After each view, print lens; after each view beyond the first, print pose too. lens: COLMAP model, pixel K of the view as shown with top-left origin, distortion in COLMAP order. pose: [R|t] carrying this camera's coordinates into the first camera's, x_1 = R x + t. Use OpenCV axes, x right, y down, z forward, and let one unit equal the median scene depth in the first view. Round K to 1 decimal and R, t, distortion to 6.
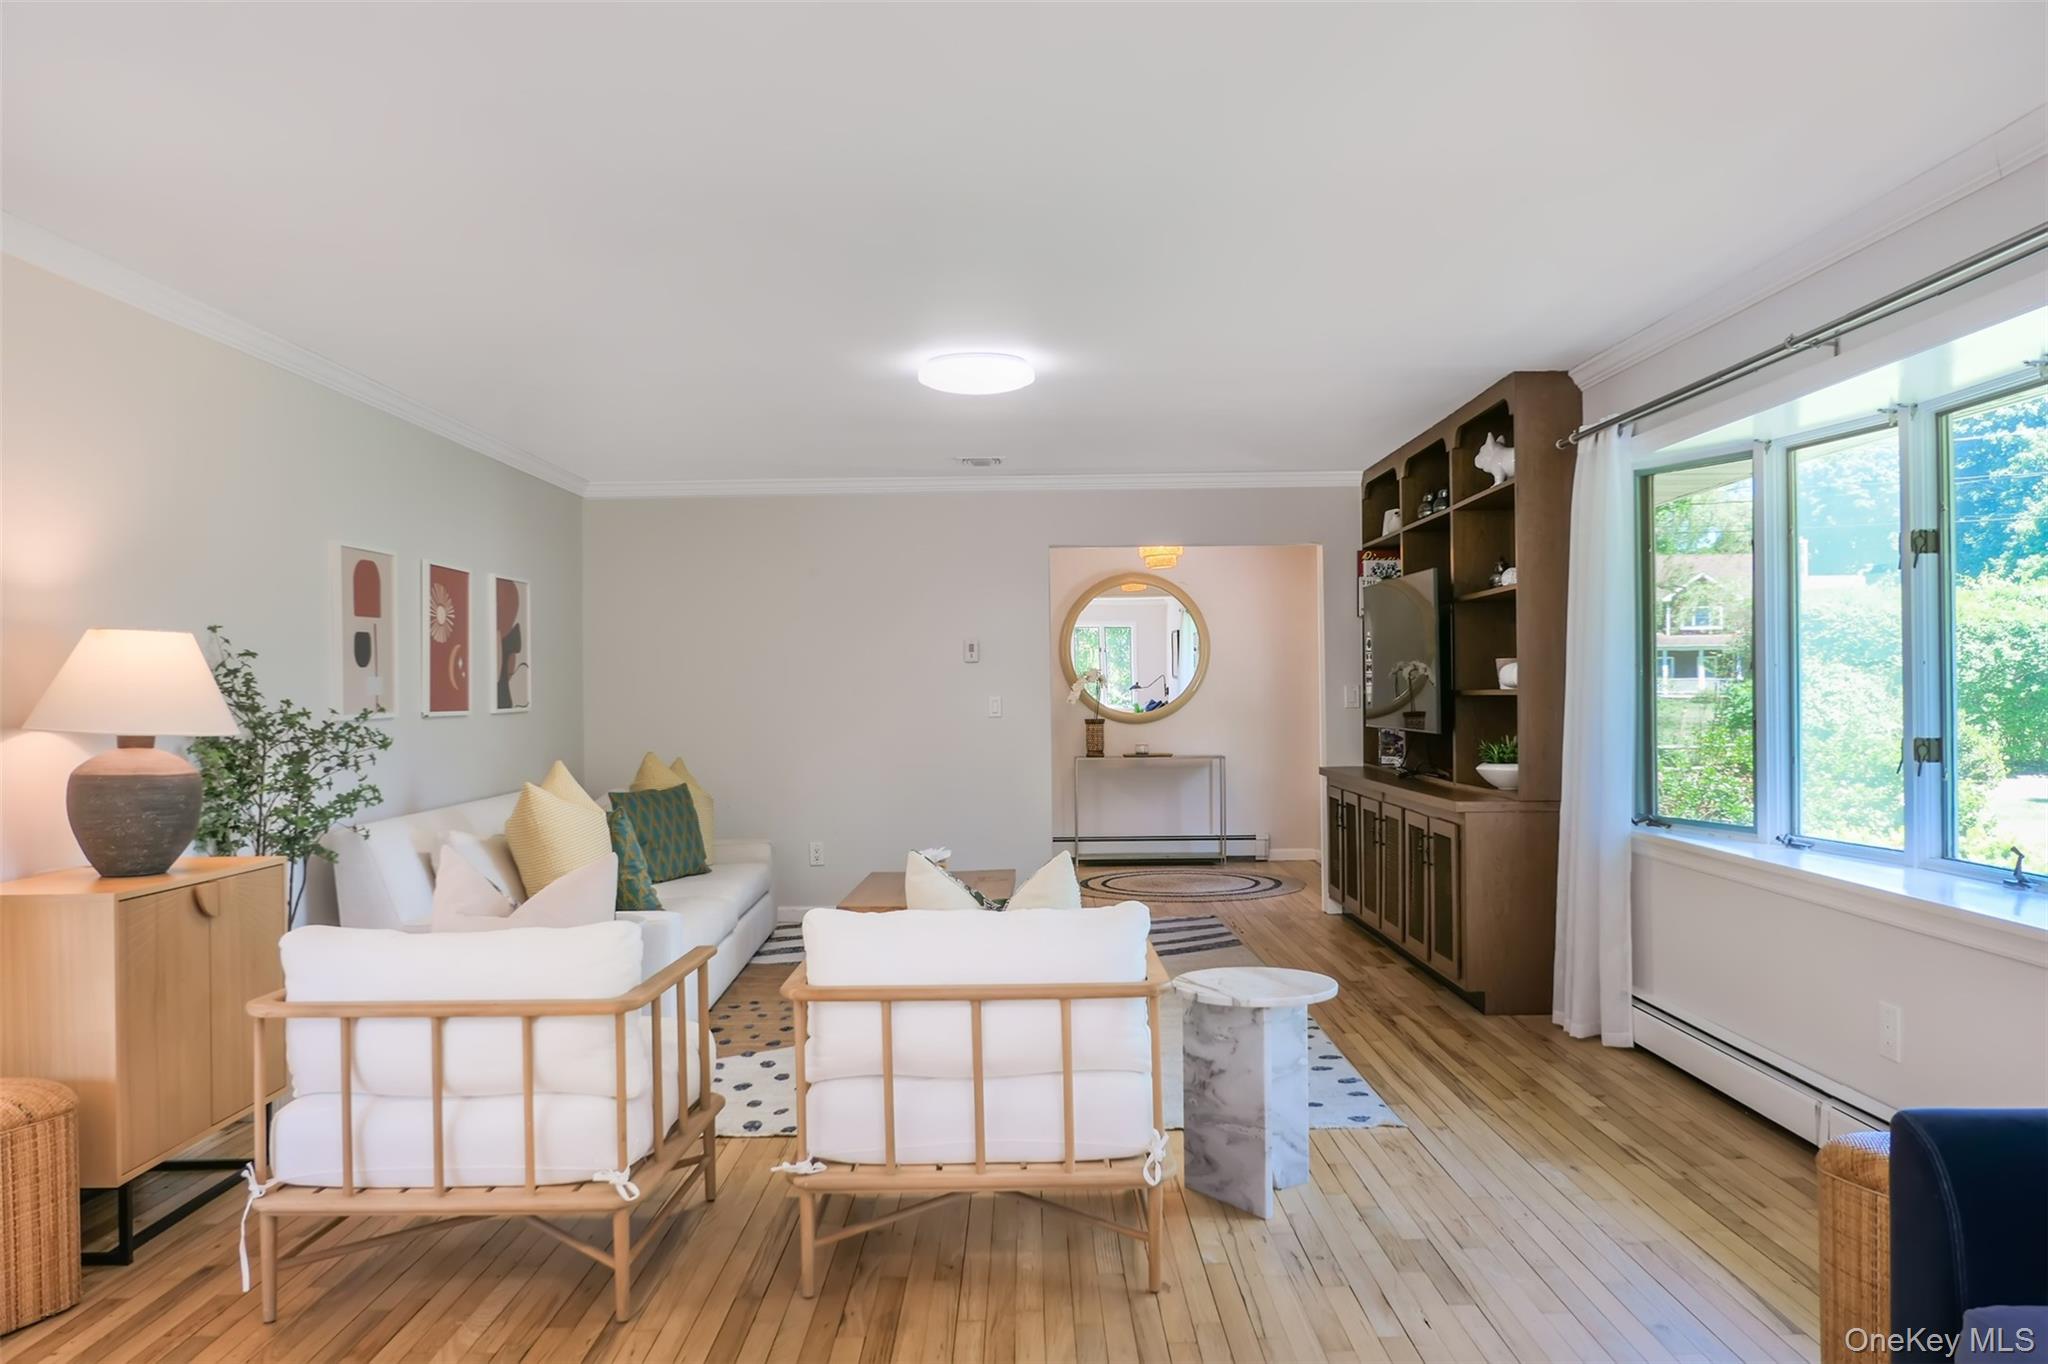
lens RADIAL K [[1485.0, 0, 1028.4], [0, 1485.0, 678.1], [0, 0, 1]] dist [-0.024209, 0.010533]
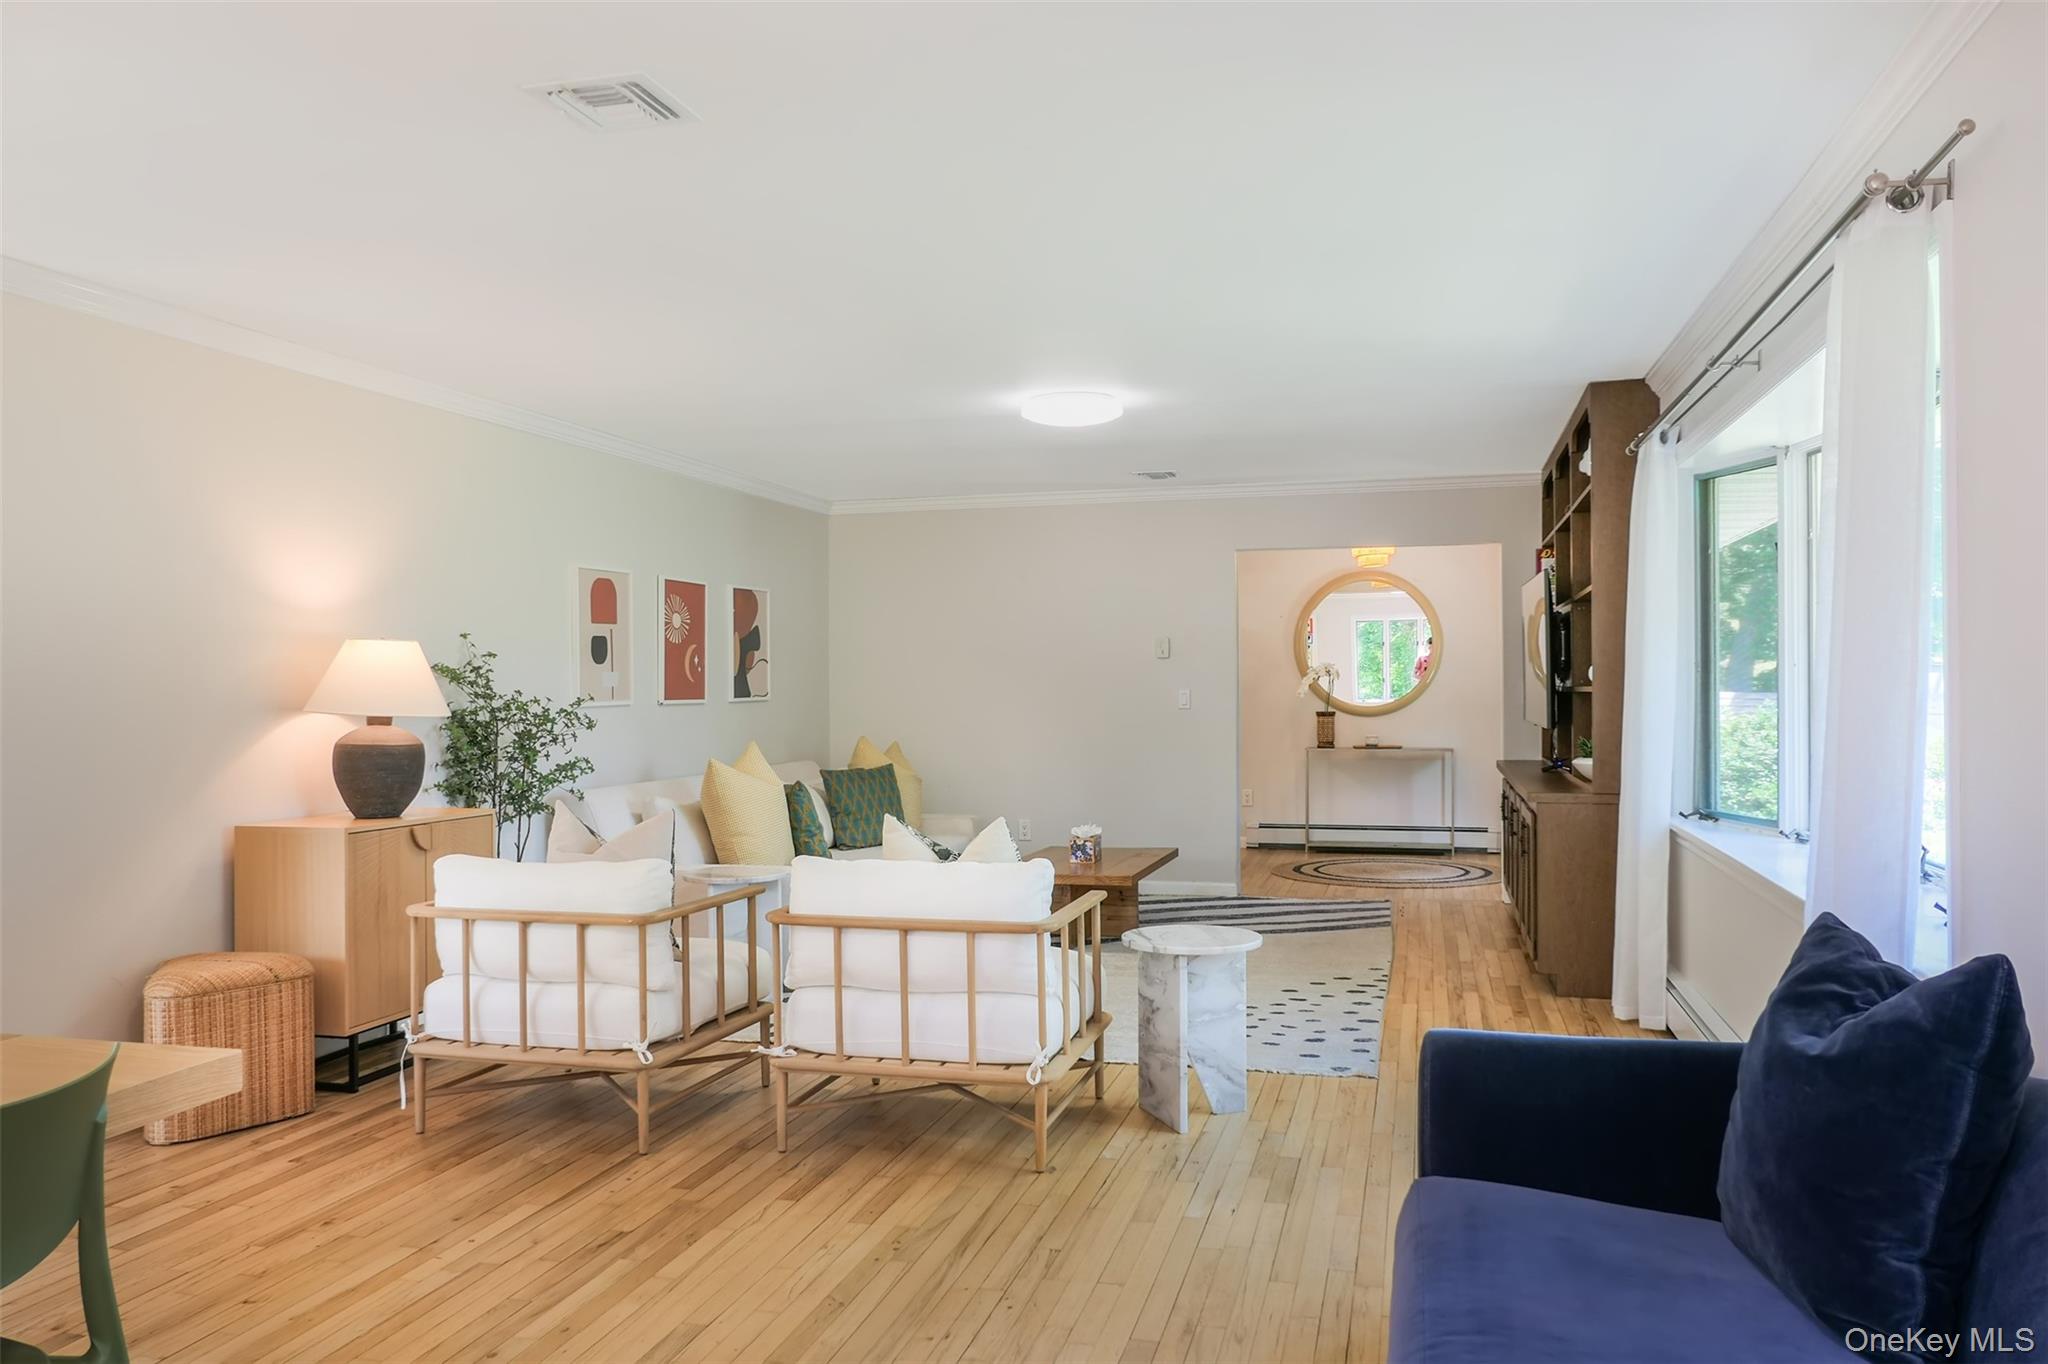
lens RADIAL K [[1485.0, 0, 1027.1], [0, 1485.0, 682.6], [0, 0, 1]] dist [-0.024209, 0.010533]
pose [[0.965197, 0.004663, -0.261483, 0.326628], [-0.002201, 0.999950, 0.009709, -0.006695], [0.261515, -0.008796, 0.965159, -0.164006]]
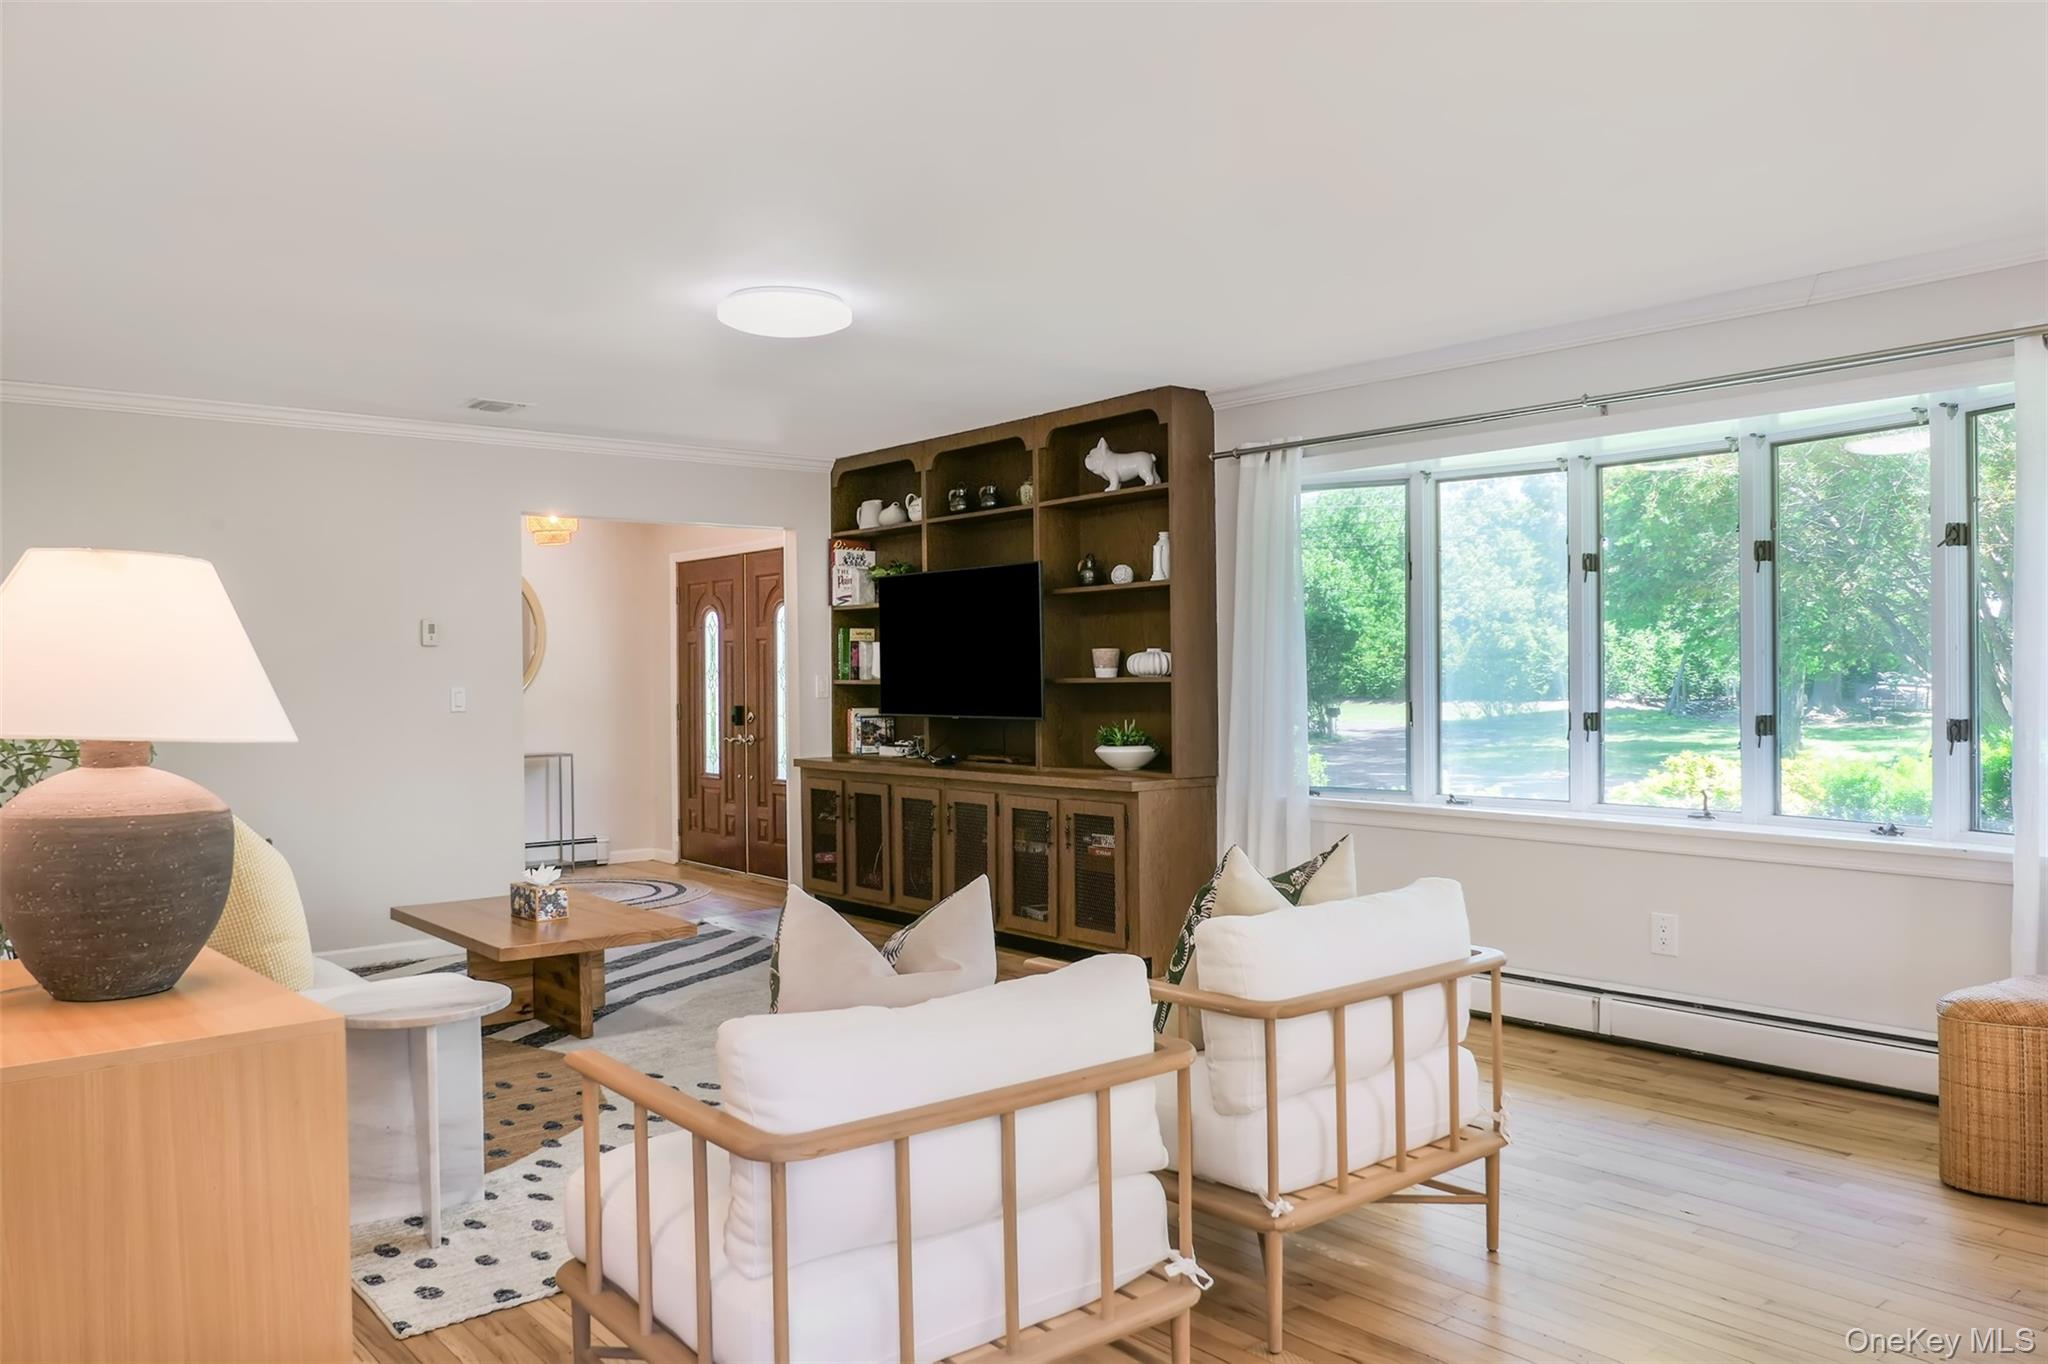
lens RADIAL K [[1485.0, 0, 1015.0], [0, 1485.0, 688.3], [0, 0, 1]] dist [-0.024209, 0.010533]
pose [[0.770529, -0.002179, 0.637401, -0.679500], [-0.003561, 0.999964, 0.007723, 0.011757], [-0.637395, -0.008221, 0.770494, 0.342392]]
